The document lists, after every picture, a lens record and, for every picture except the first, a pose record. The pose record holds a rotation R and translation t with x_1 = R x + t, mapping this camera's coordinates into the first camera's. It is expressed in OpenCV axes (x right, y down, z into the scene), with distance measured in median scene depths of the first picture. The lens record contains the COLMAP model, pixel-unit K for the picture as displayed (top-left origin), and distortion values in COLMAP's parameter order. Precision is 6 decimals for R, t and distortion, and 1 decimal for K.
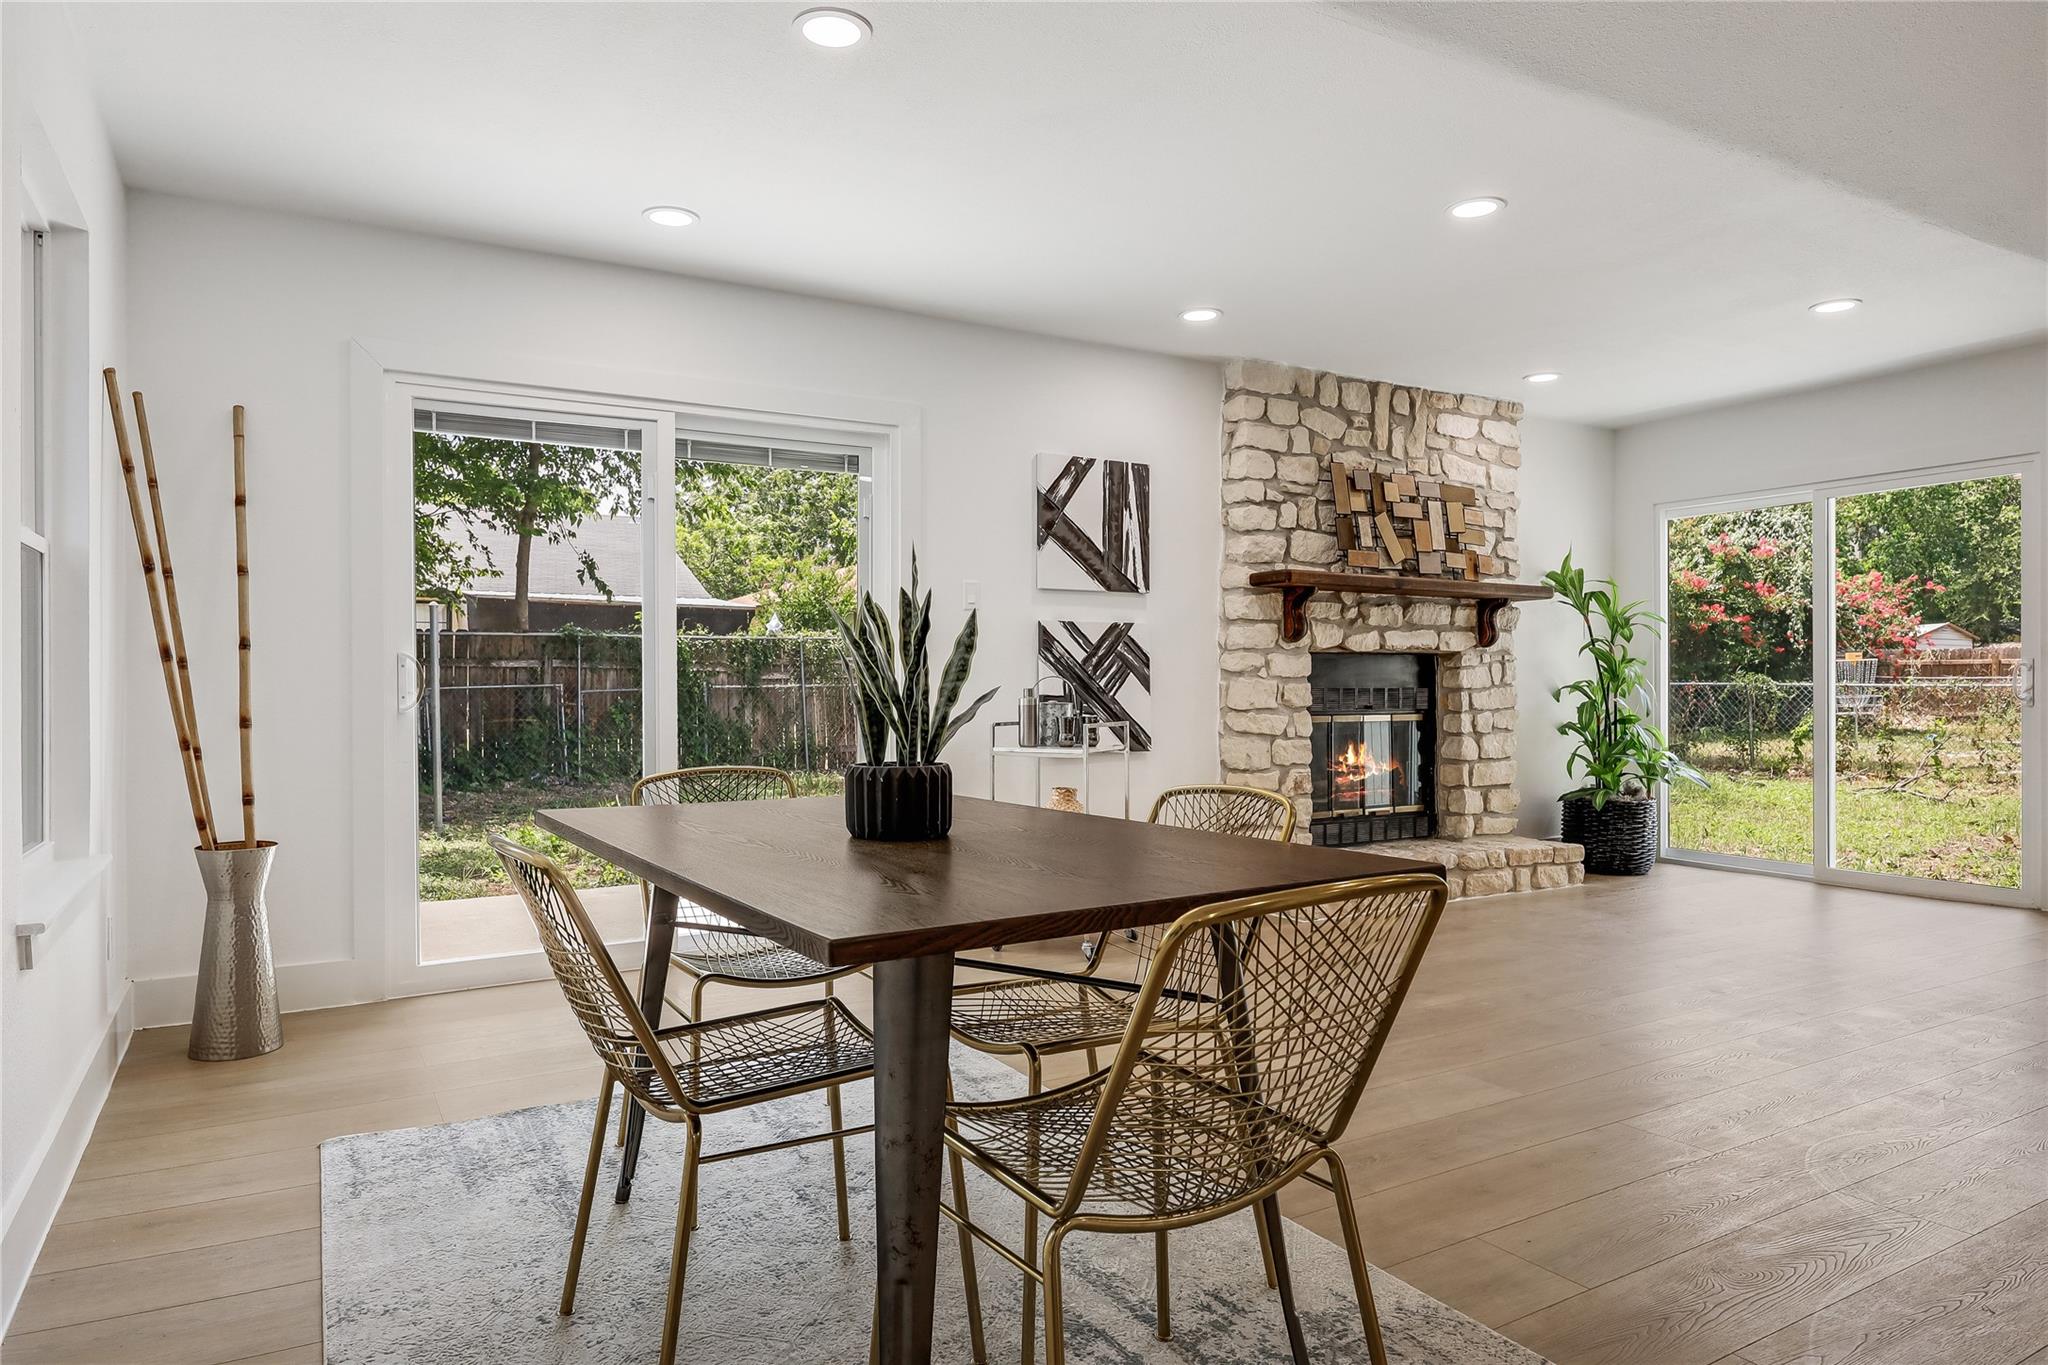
lens RADIAL K [[1246.3, 0, 1013.1], [0, 1246.3, 694.7], [0, 0, 1]] dist [0.002111, -0.000408]
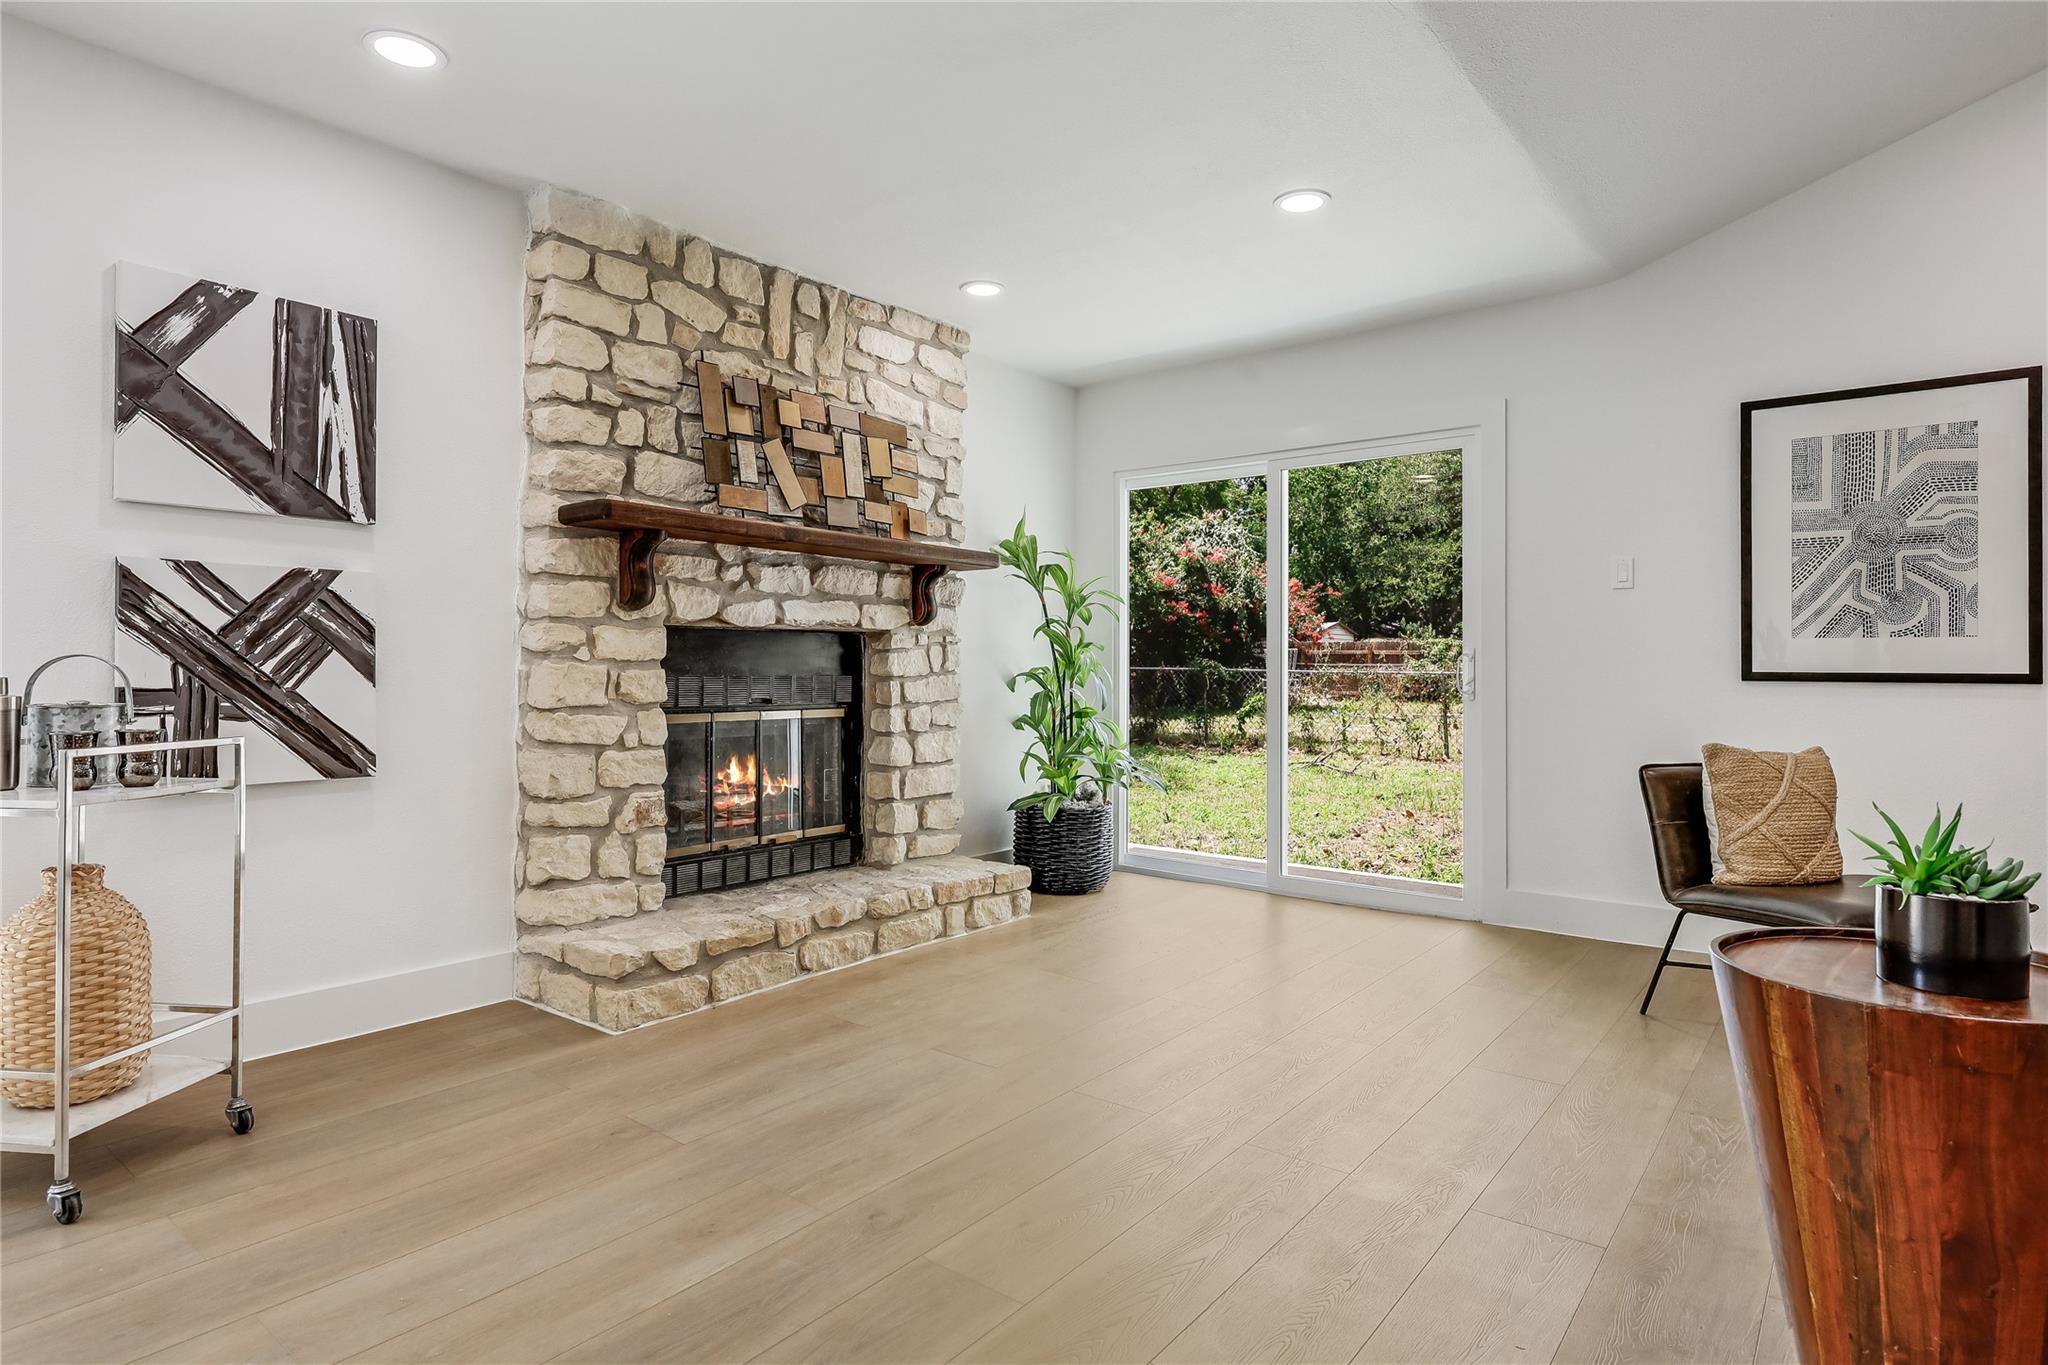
lens RADIAL K [[1117.6, 0, 1037.2], [0, 1117.6, 657.3], [0, 0, 1]] dist [0.004167, -0.000140]
pose [[0.927089, 0.011710, 0.374659, 0.187762], [-0.006425, 0.999862, -0.015352, -0.007284], [-0.374787, 0.011826, 0.927036, 0.318830]]
